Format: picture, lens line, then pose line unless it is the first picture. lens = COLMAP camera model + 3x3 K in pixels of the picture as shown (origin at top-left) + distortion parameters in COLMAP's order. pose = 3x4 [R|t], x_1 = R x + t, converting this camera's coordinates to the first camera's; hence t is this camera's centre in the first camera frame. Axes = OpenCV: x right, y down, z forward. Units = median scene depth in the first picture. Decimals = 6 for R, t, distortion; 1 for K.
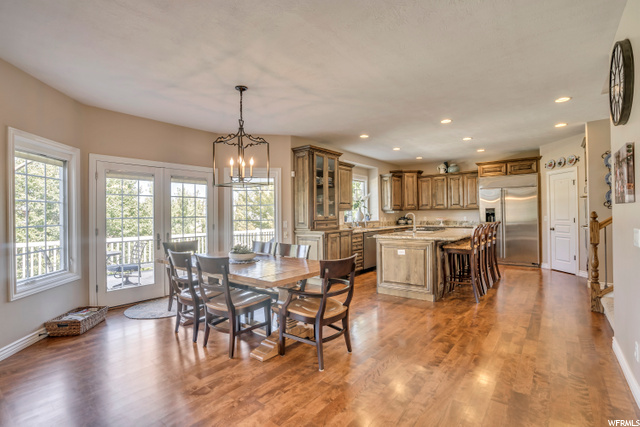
lens RADIAL K [[300.0, 0, 320.0], [0, 300.0, 213.5], [0, 0, 1]] dist [-0.063378, 0.024077]
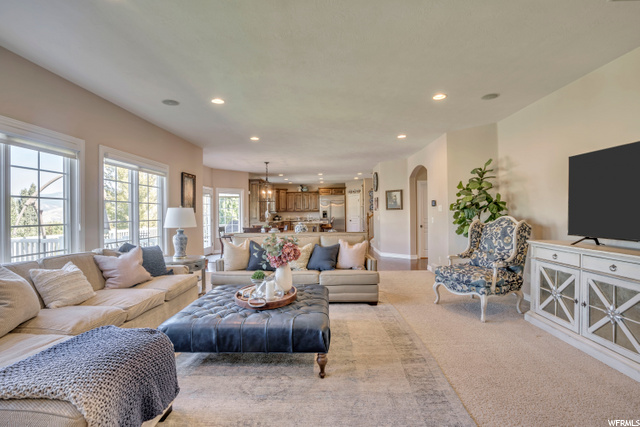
lens RADIAL K [[300.0, 0, 320.0], [0, 300.0, 213.5], [0, 0, 1]] dist [-0.063378, 0.024077]
pose [[0.795106, 0.000333, 0.606470, -0.681837], [0.001927, 0.999993, -0.003075, 0.005541], [-0.606467, 0.003613, 0.795100, -0.598377]]
